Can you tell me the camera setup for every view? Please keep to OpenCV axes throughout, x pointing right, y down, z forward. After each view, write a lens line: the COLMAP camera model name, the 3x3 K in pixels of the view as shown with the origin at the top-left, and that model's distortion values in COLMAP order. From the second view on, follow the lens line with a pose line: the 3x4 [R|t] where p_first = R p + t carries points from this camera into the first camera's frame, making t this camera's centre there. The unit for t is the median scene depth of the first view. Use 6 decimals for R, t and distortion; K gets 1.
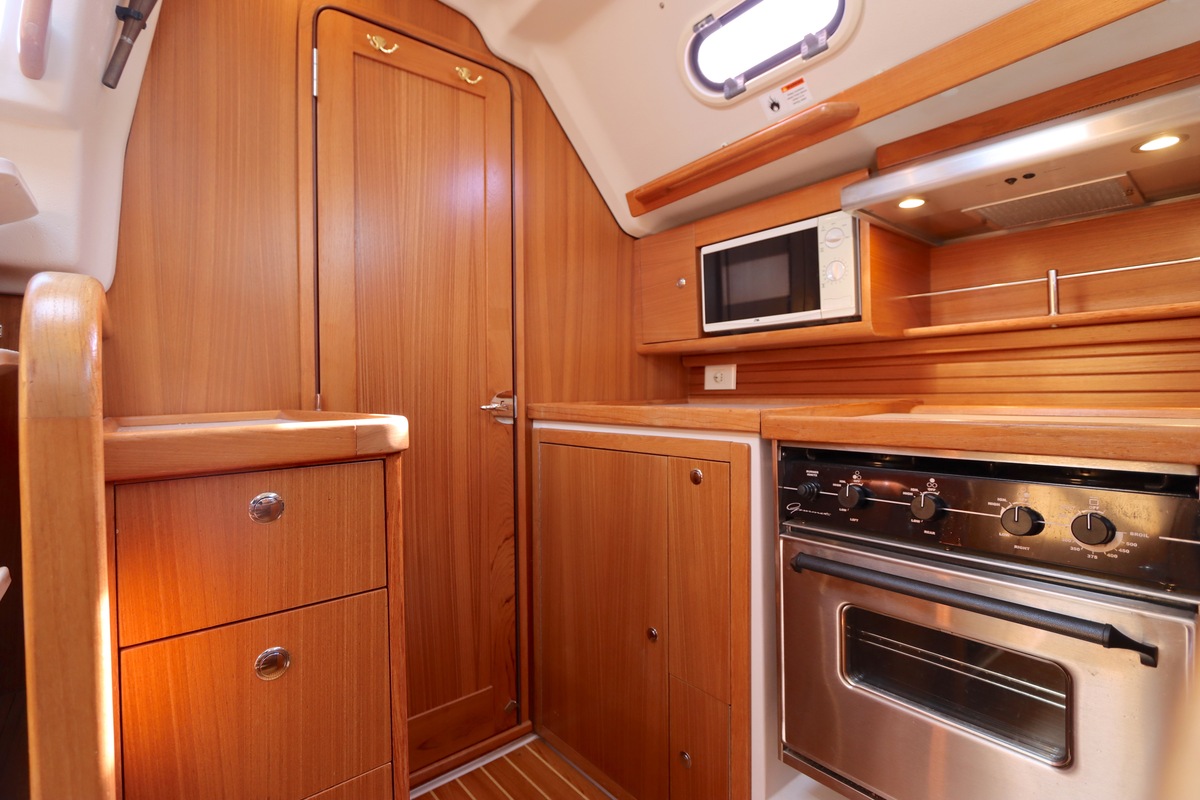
lens RADIAL K [[569.7, 0, 598.1], [0, 569.7, 386.2], [0, 0, 1]] dist [-0.015759, 0.000513]
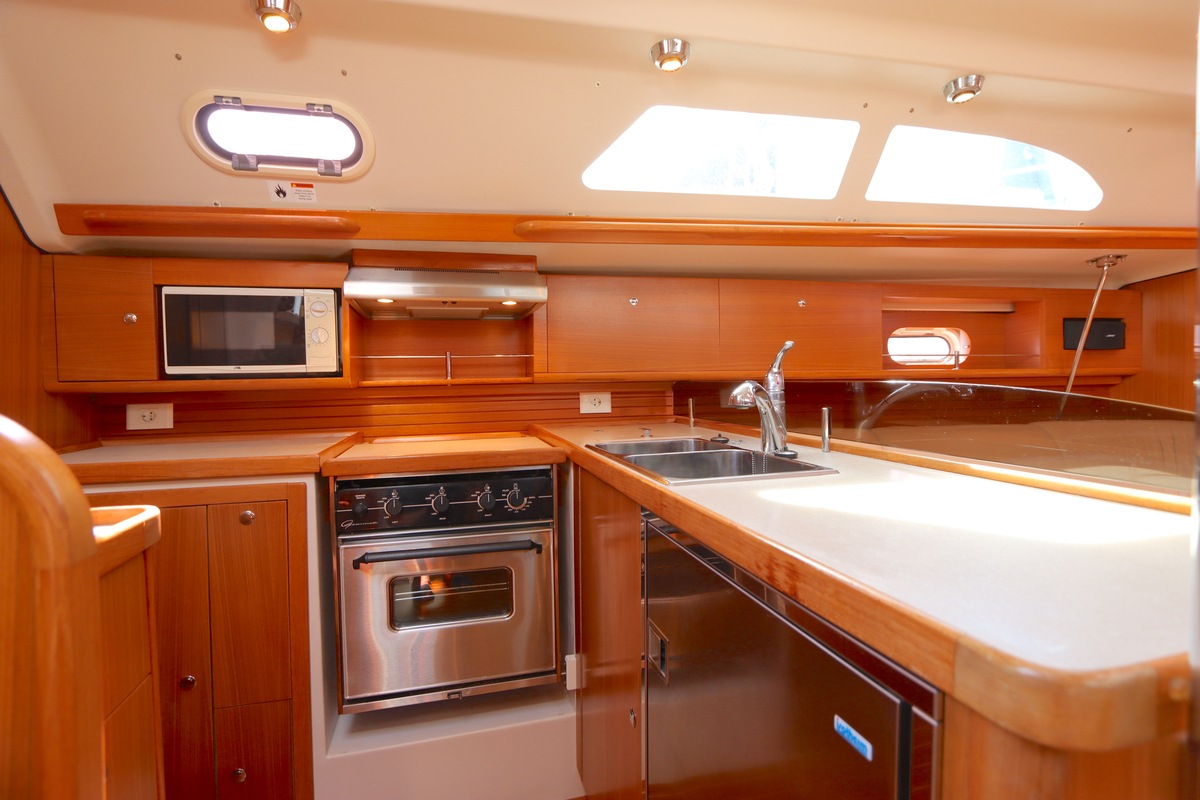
lens RADIAL K [[570.8, 0, 600.4], [0, 570.8, 396.5], [0, 0, 1]] dist [-0.017059, 0.001220]
pose [[0.406446, -0.010369, 0.913616, -0.485132], [0.005794, 0.999945, 0.008771, -0.075653], [-0.913657, 0.001728, 0.406483, -0.082811]]
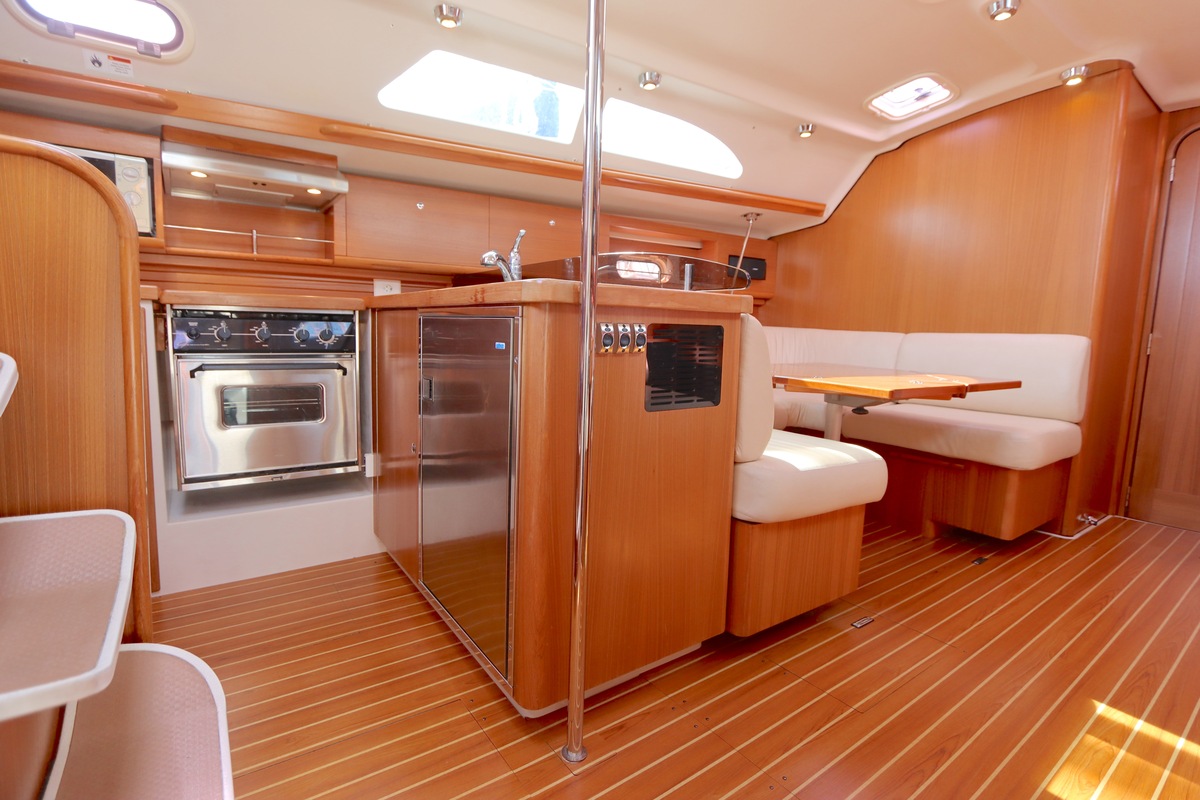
lens RADIAL K [[568.2, 0, 600.9], [0, 568.2, 394.6], [0, 0, 1]] dist [-0.016172, 0.002241]
pose [[0.063169, -0.090376, 0.993902, -0.970930], [-0.030752, 0.995242, 0.092452, 0.124583], [-0.997529, -0.036405, 0.060089, -0.290124]]
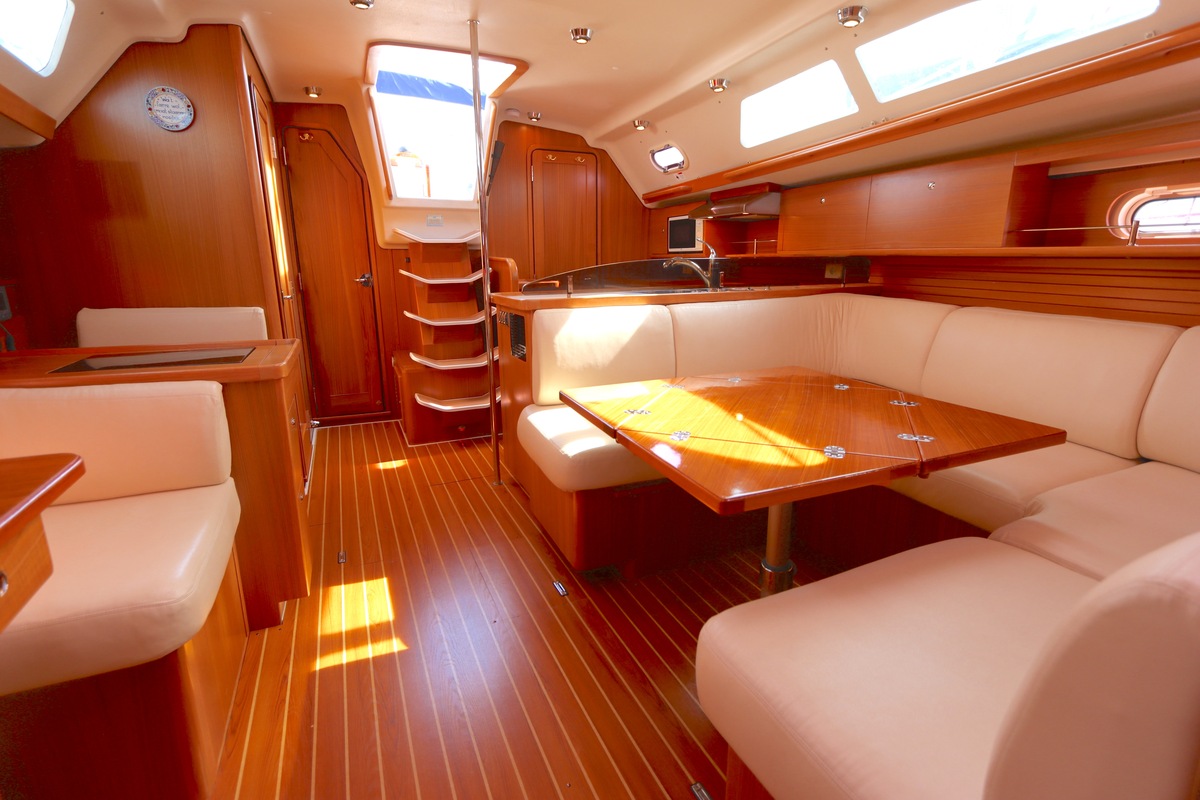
lens RADIAL K [[570.8, 0, 600.4], [0, 570.8, 396.5], [0, 0, 1]] dist [-0.017059, 0.001220]
pose [[0.963645, 0.076378, -0.256035, 0.747860], [-0.012543, 0.970147, 0.242193, -0.099614], [0.266890, -0.230177, 0.935836, -2.074978]]
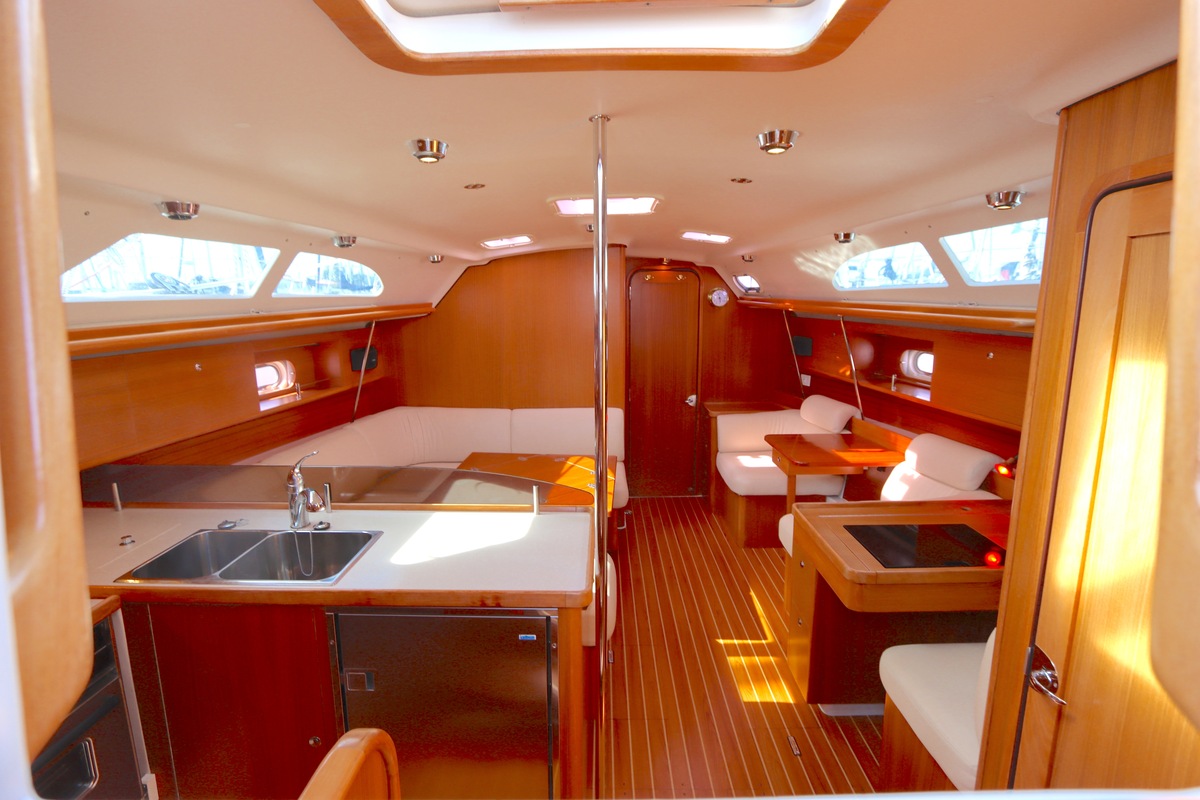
lens RADIAL K [[568.2, 0, 600.9], [0, 568.2, 394.6], [0, 0, 1]] dist [-0.016172, 0.002241]
pose [[-0.768287, -0.088493, 0.633959, -0.874117], [0.017442, 0.987136, 0.158930, -0.503300], [-0.639867, 0.133162, -0.756860, 0.602832]]
